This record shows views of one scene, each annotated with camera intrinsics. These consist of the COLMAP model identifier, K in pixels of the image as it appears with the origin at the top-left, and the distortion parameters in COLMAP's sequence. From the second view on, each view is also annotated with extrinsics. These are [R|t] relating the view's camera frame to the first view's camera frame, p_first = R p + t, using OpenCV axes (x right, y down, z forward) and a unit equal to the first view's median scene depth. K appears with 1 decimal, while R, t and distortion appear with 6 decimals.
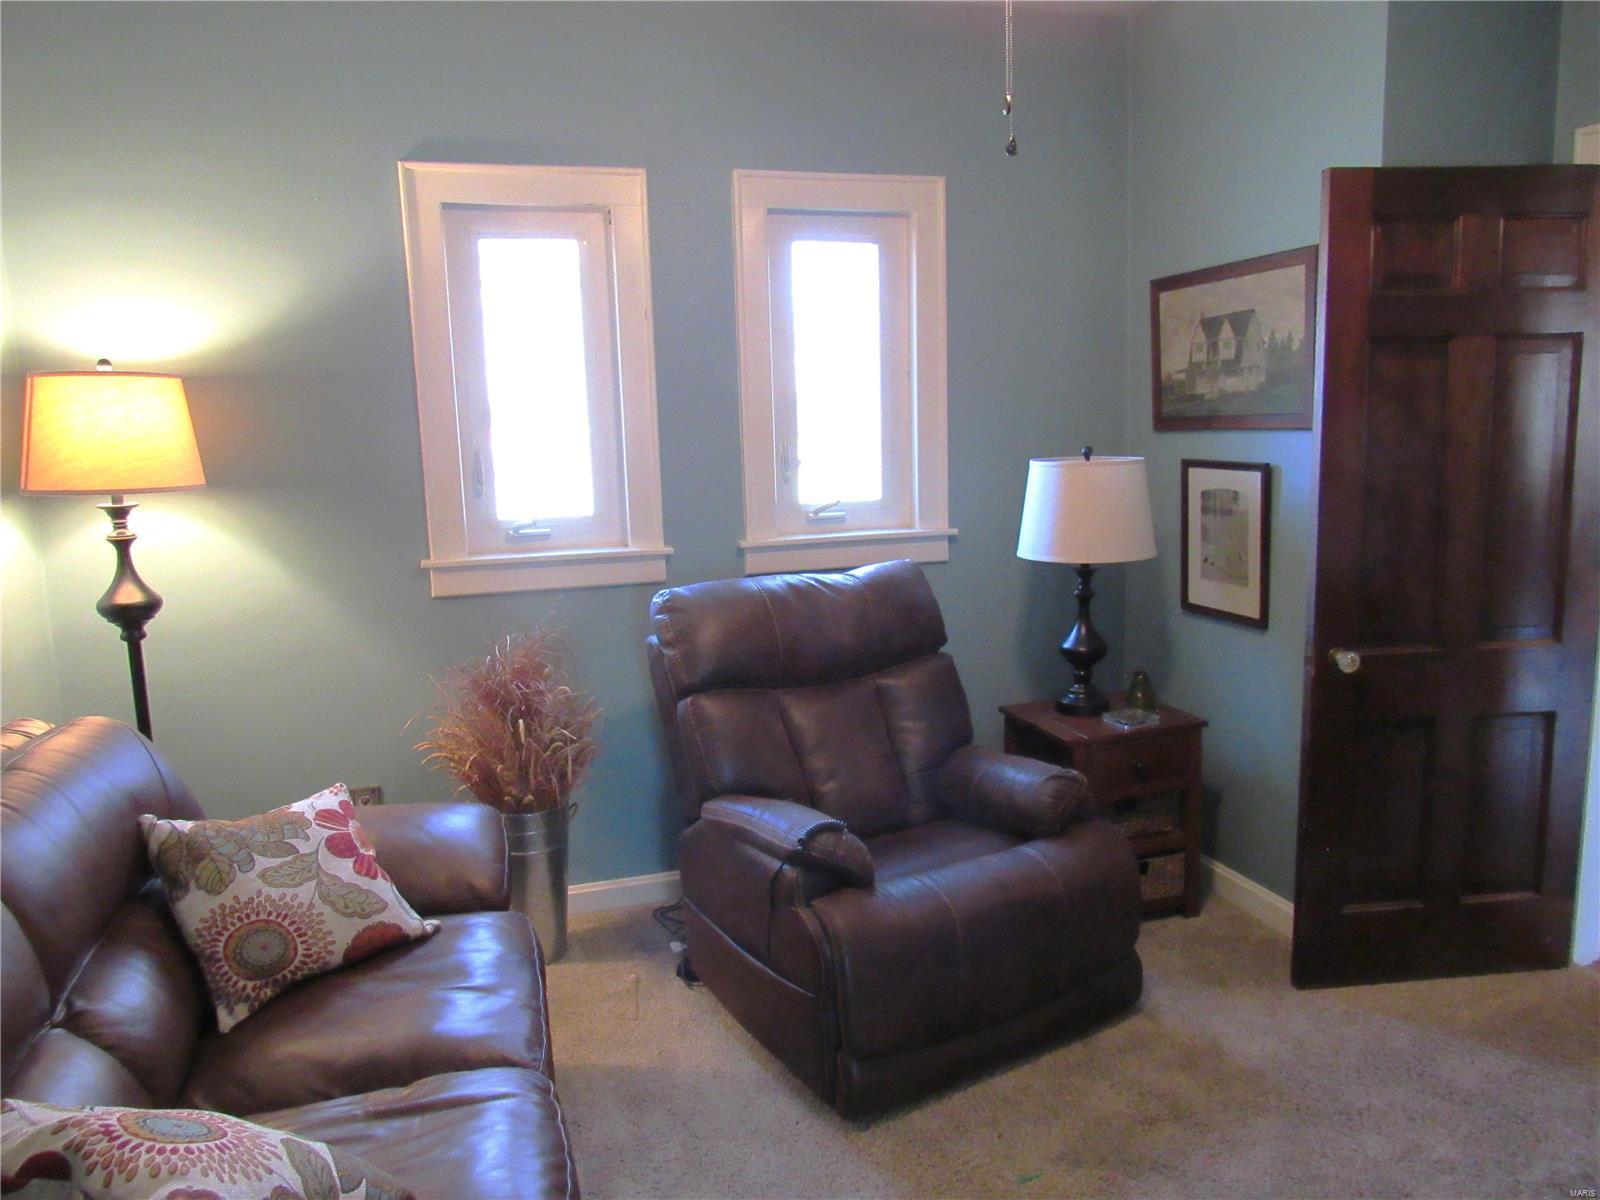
lens RADIAL K [[1145.0, 0, 807.5], [0, 1145.0, 599.8], [0, 0, 1]] dist [-0.016620, 0.000261]
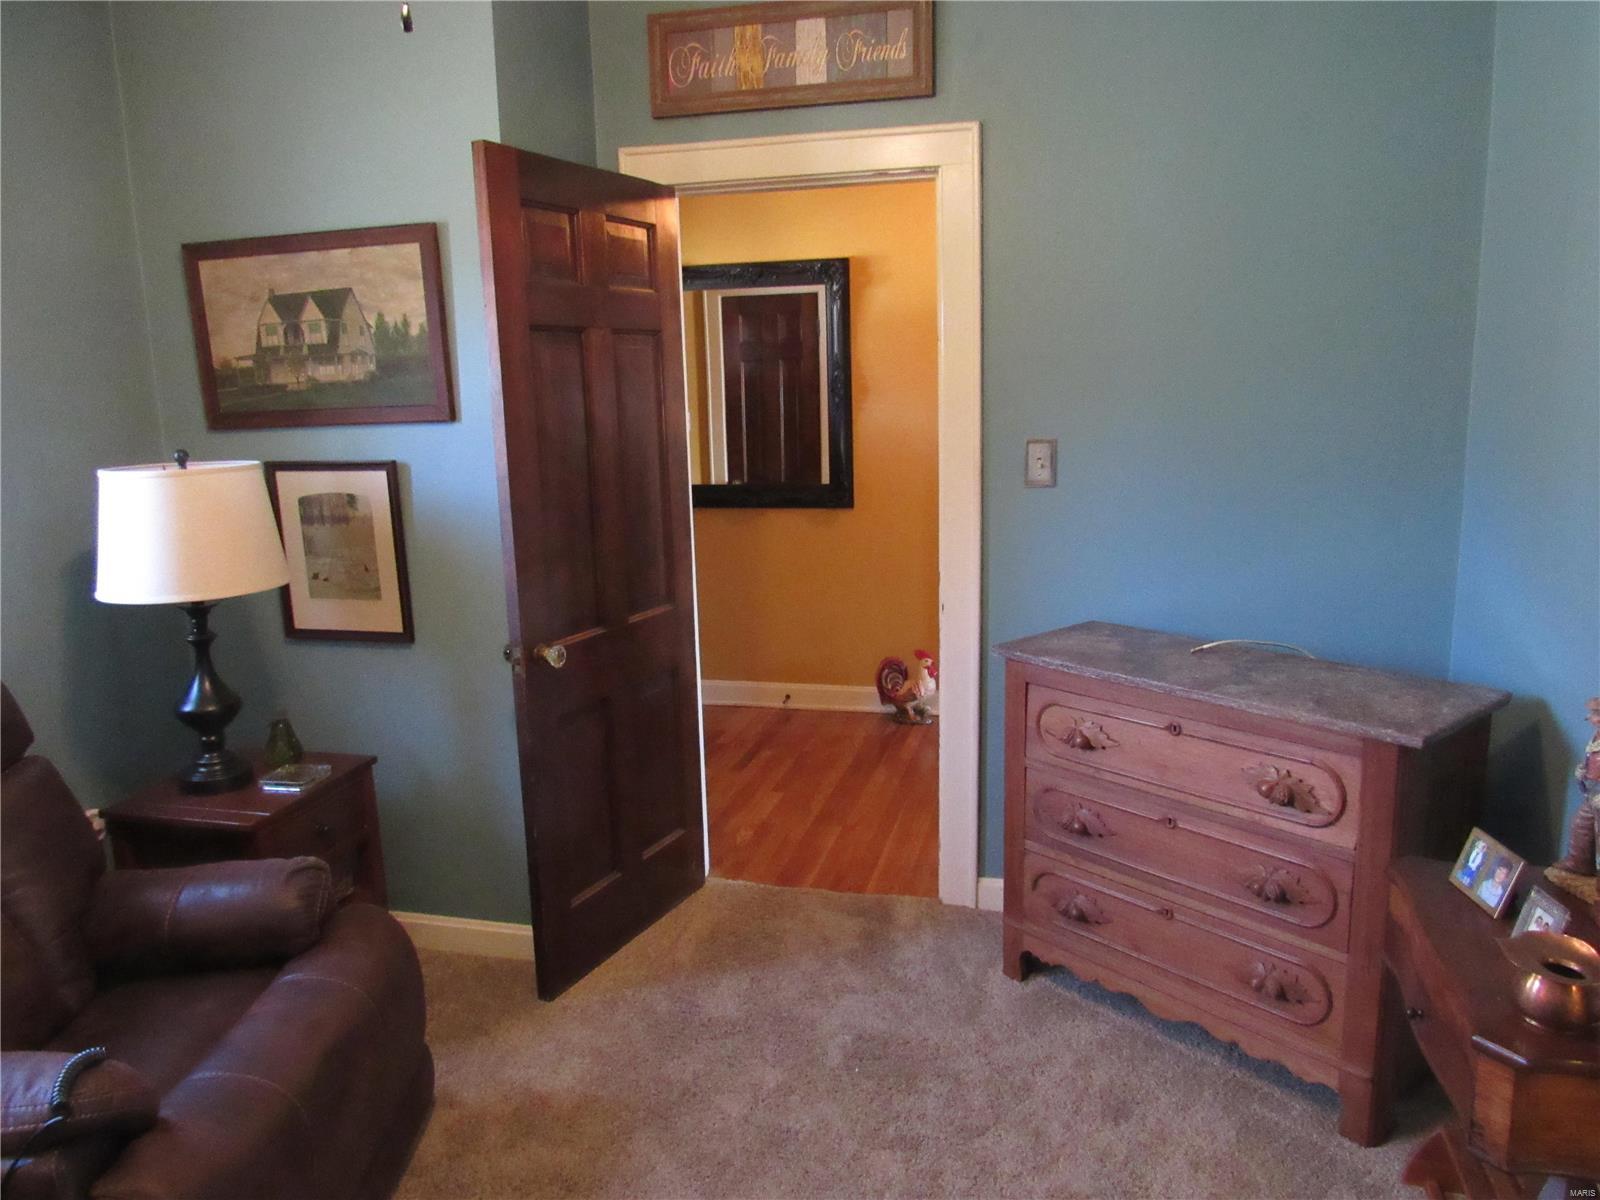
lens RADIAL K [[1145.0, 0, 807.5], [0, 1145.0, 599.8], [0, 0, 1]] dist [-0.016620, 0.000261]
pose [[0.537363, -0.142797, 0.831174, -0.179719], [0.146609, 0.986372, 0.074675, -0.028695], [-0.830510, 0.081730, 0.550975, 0.225792]]
